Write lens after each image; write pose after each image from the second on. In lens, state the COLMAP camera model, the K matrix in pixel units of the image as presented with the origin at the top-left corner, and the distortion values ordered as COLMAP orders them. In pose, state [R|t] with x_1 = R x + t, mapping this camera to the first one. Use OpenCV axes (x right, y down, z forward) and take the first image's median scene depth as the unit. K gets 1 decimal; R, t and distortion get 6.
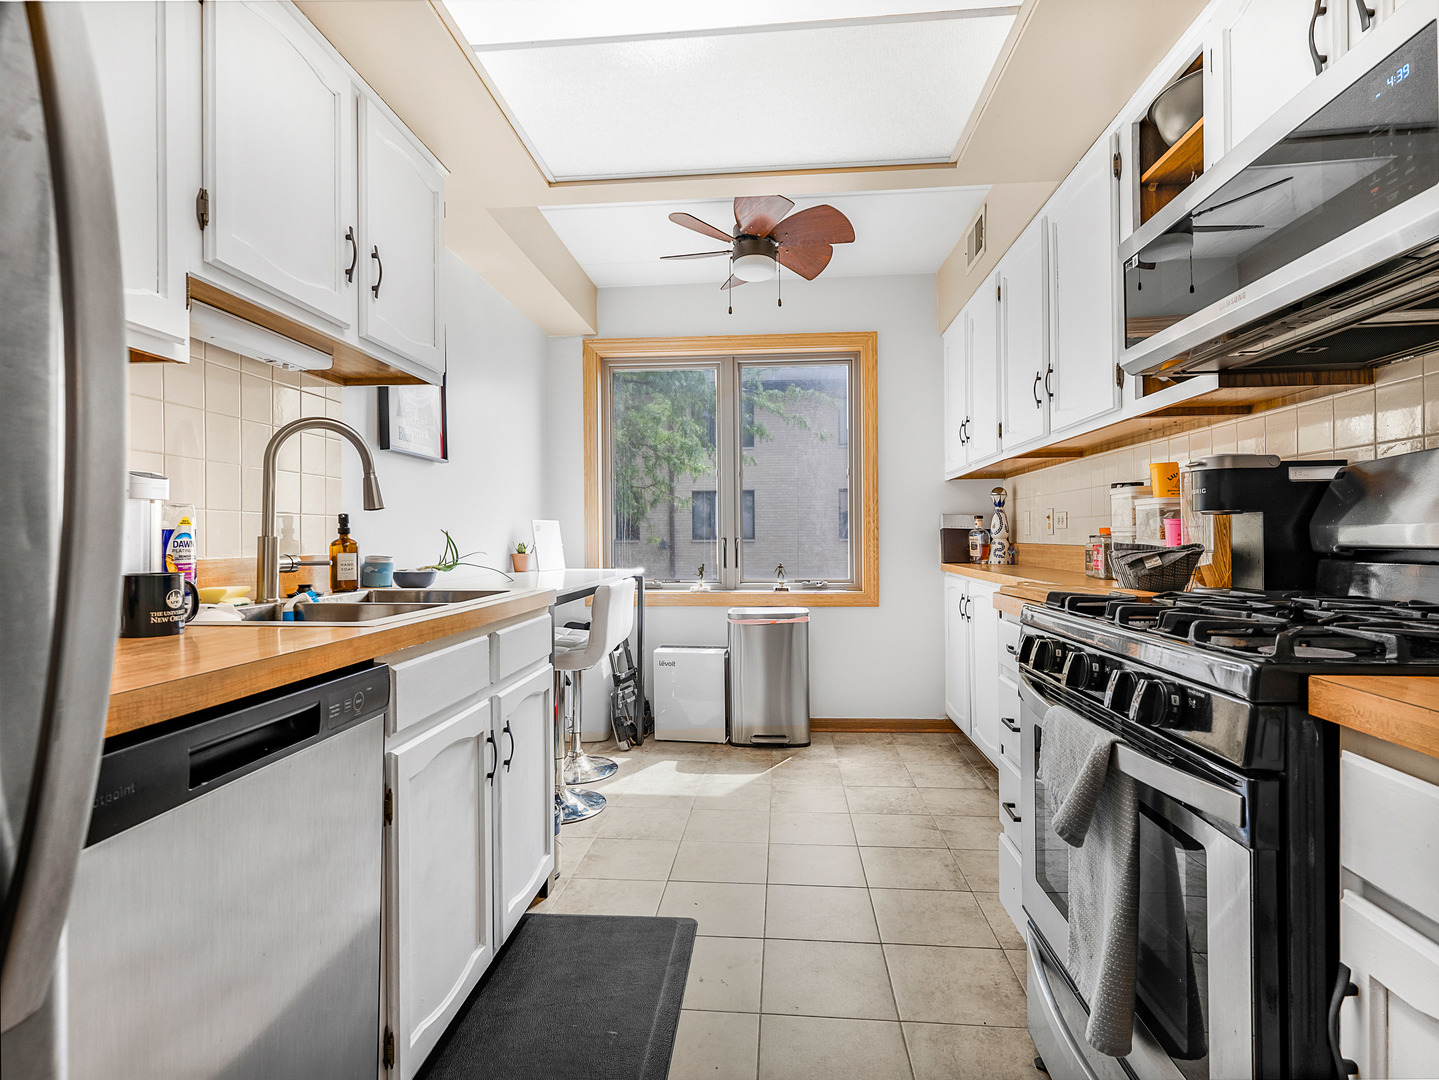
lens RADIAL K [[728.4, 0, 717.9], [0, 728.4, 537.1], [0, 0, 1]] dist [0.004198, 0.000607]
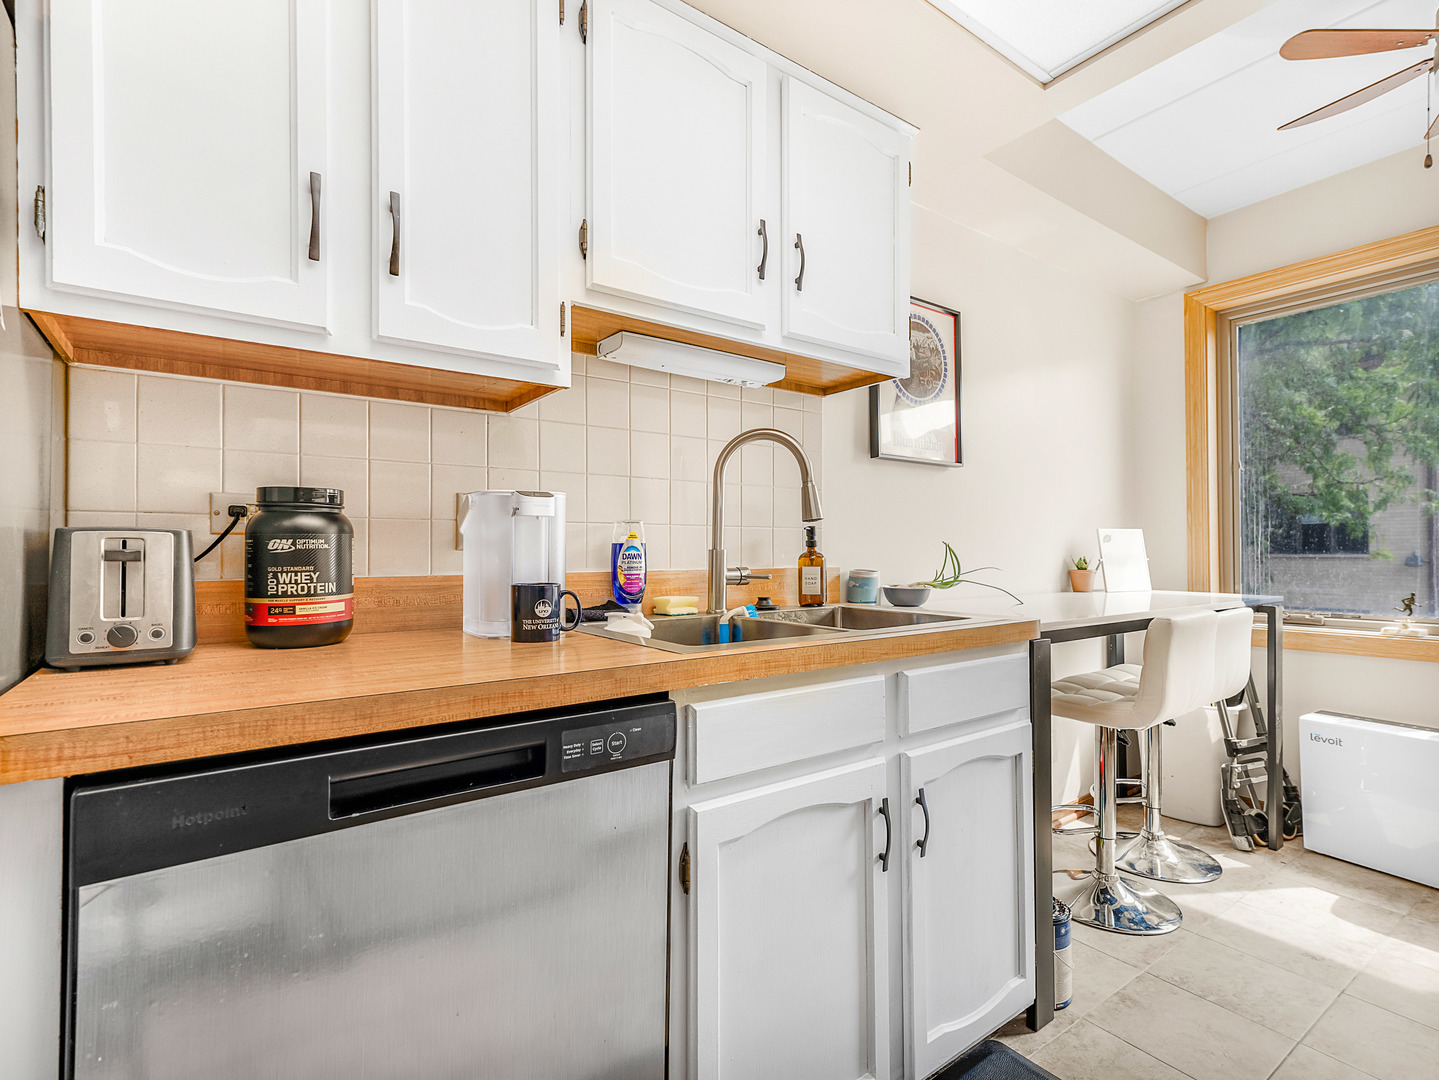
lens RADIAL K [[693.8, 0, 718.9], [0, 693.8, 543.2], [0, 0, 1]] dist [0.014500, 0.002050]
pose [[0.652025, -0.006110, -0.758173, 0.104123], [-0.000540, 0.999964, -0.008524, -0.001063], [0.758198, 0.005968, 0.651998, 0.285362]]
